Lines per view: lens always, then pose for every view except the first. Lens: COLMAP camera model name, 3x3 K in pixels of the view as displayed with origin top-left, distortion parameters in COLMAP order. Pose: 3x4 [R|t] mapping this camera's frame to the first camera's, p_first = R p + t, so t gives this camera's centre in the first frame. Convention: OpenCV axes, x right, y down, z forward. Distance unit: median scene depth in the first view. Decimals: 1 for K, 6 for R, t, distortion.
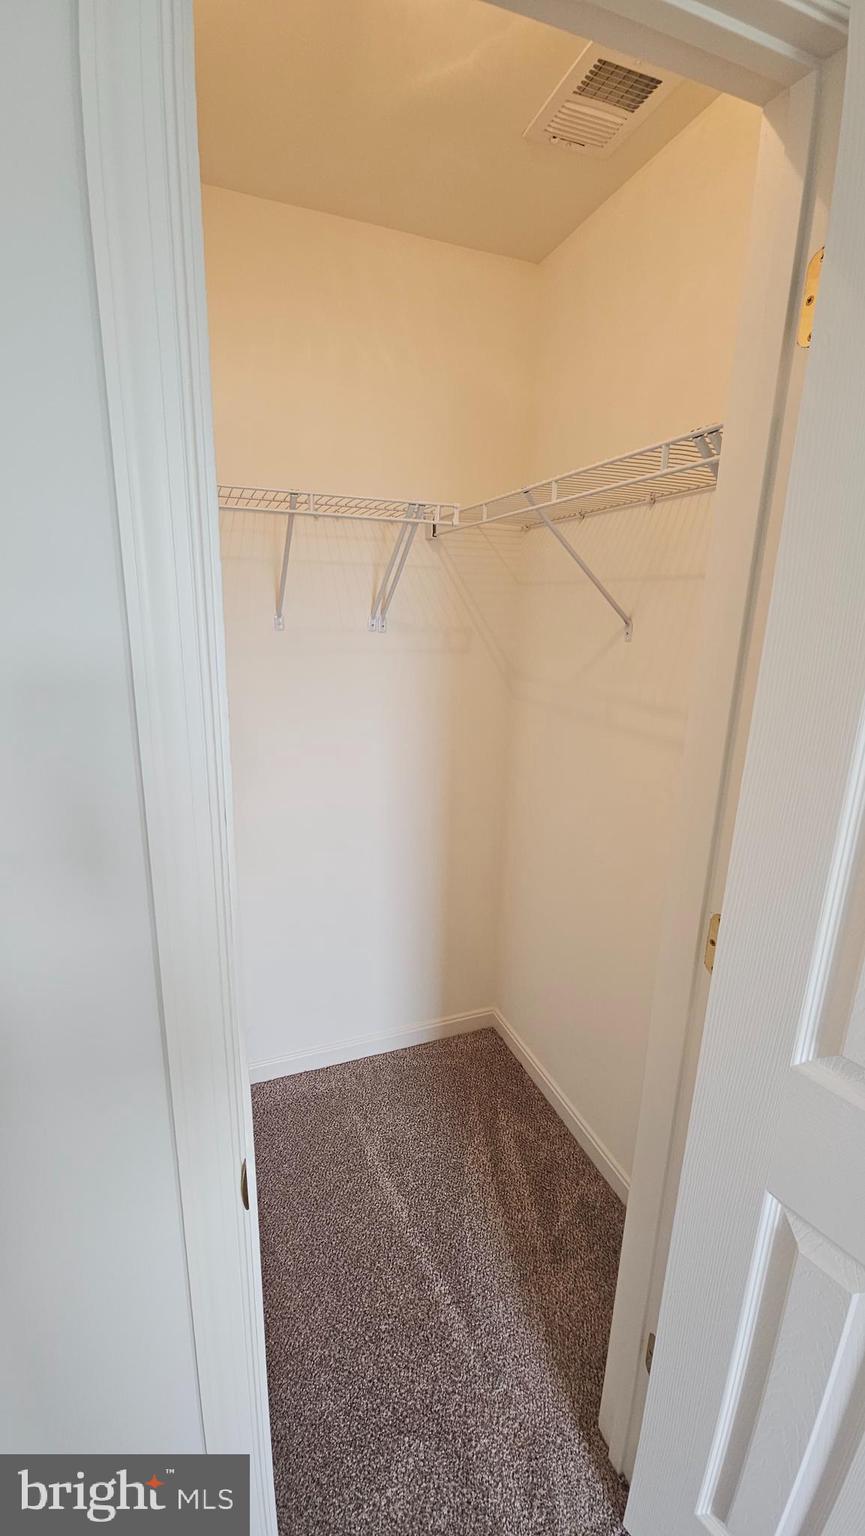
lens RADIAL K [[626.6, 0, 430.3], [0, 626.6, 774.1], [0, 0, 1]] dist [-0.000292, -0.000410]
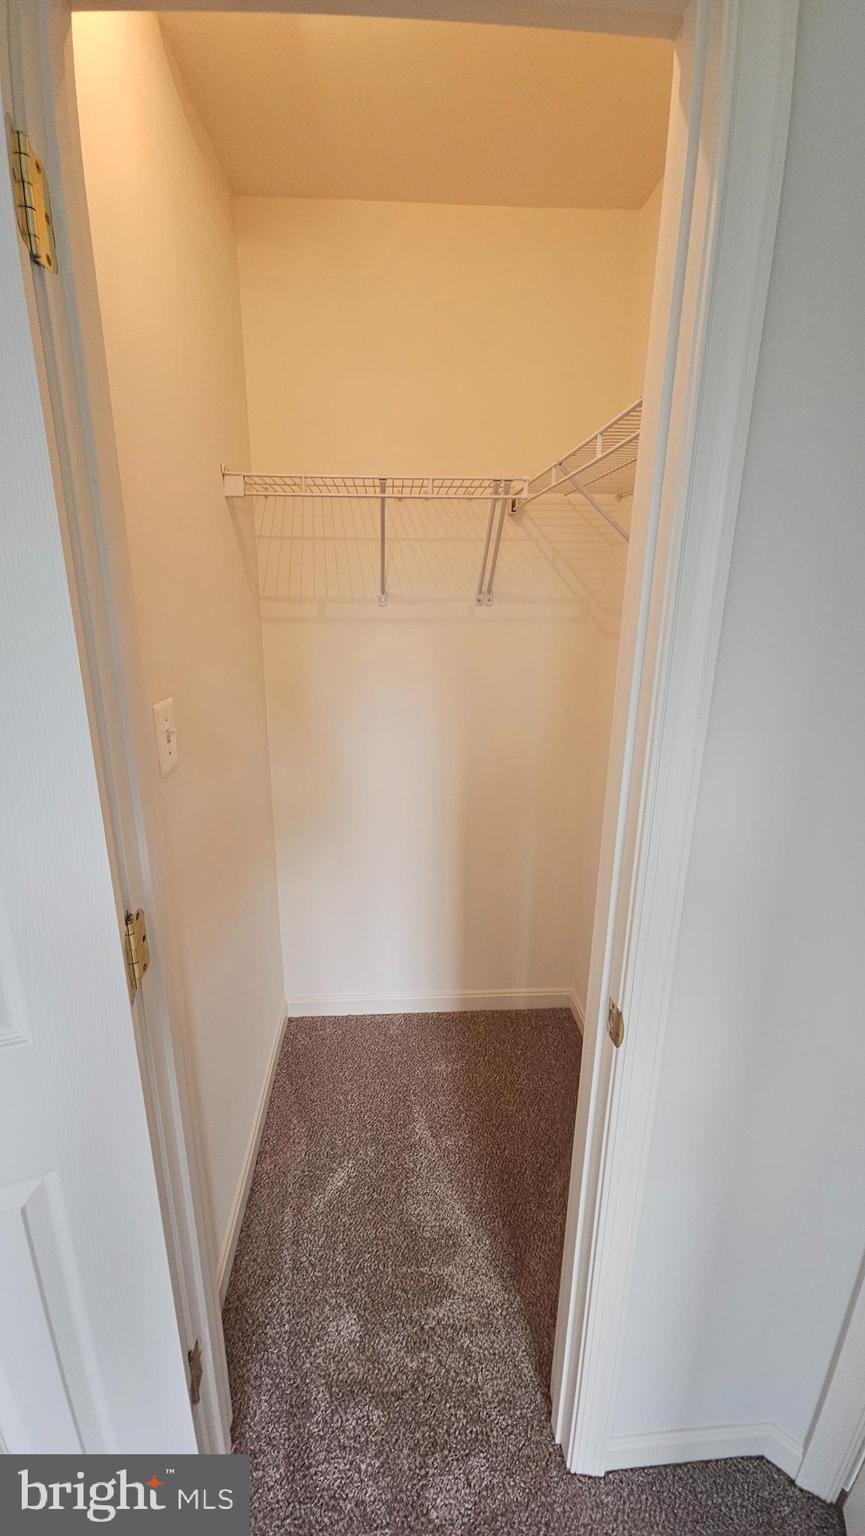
lens RADIAL K [[588.3, 0, 429.0], [0, 588.3, 733.6], [0, 0, 1]] dist [0.000221, 0.000010]
pose [[0.952511, 0.055804, -0.299347, 0.180541], [-0.058986, 0.998258, -0.001597, -0.012485], [0.298736, 0.019178, 0.954143, 0.063660]]
